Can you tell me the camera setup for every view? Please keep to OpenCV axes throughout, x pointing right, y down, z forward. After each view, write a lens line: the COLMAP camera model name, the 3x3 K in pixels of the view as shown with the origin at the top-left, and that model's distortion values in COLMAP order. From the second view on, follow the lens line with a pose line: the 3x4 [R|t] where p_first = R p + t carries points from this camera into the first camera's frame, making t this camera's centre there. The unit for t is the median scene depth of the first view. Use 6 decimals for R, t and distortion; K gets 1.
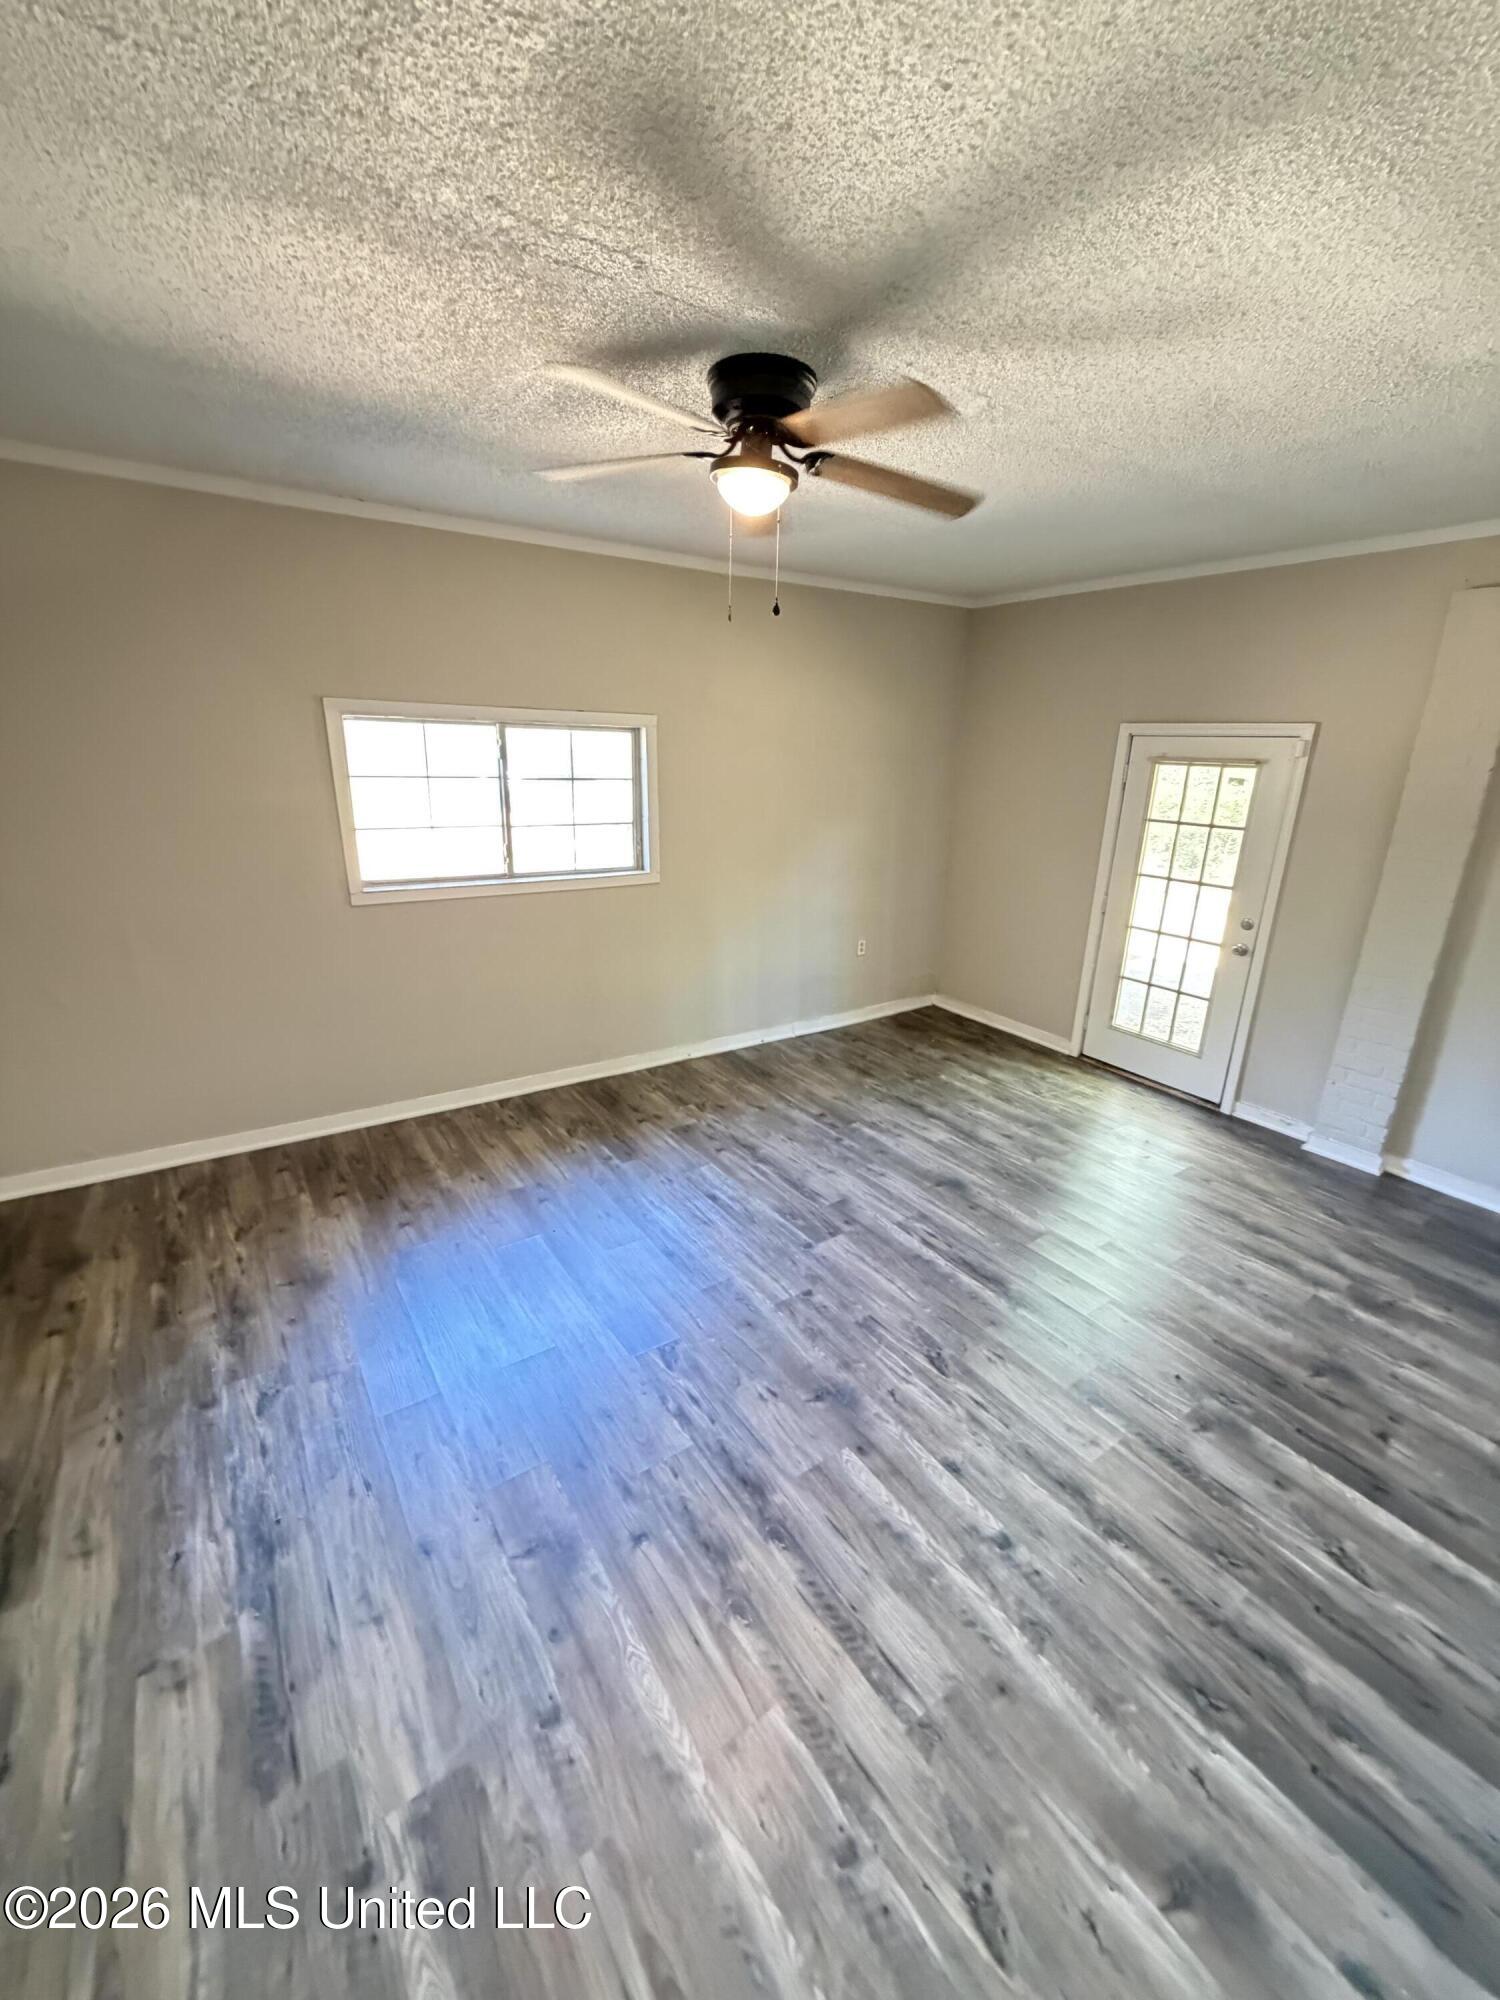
lens RADIAL K [[792.8, 0, 750.0], [0, 792.8, 1000.0], [0, 0, 1]] dist [-0.000720, 0.000430]
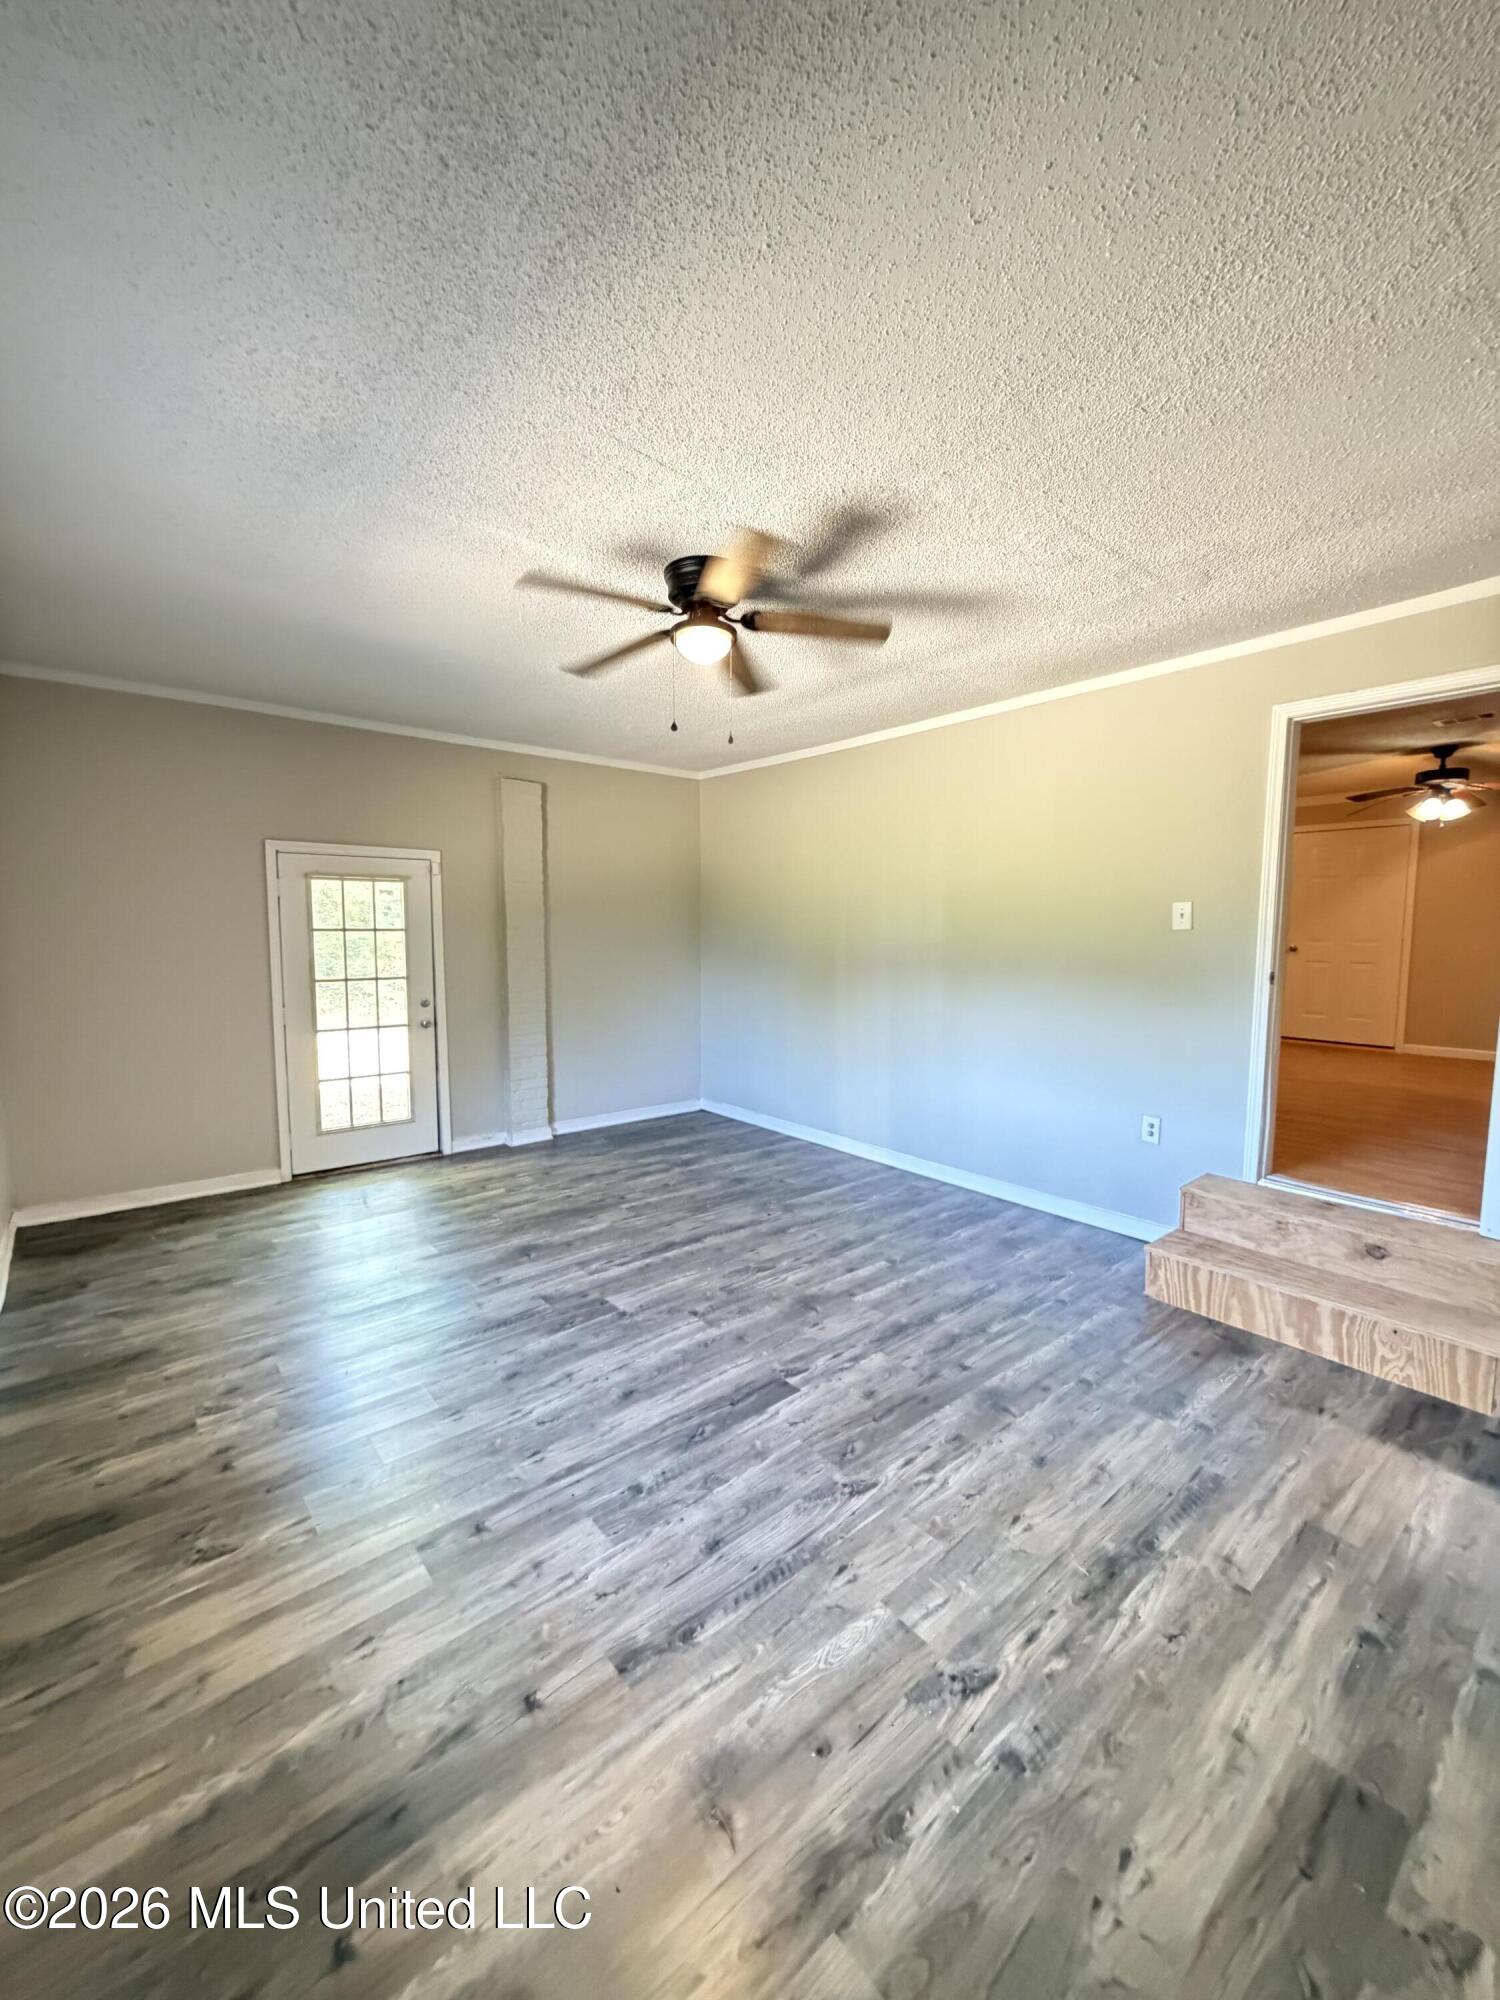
lens RADIAL K [[792.8, 0, 750.0], [0, 792.8, 1000.0], [0, 0, 1]] dist [-0.000720, 0.000430]
pose [[-0.085546, -0.119956, 0.989087, -0.924179], [0.300317, 0.943450, 0.140396, -0.168607], [-0.949996, 0.309050, -0.044683, 0.785226]]
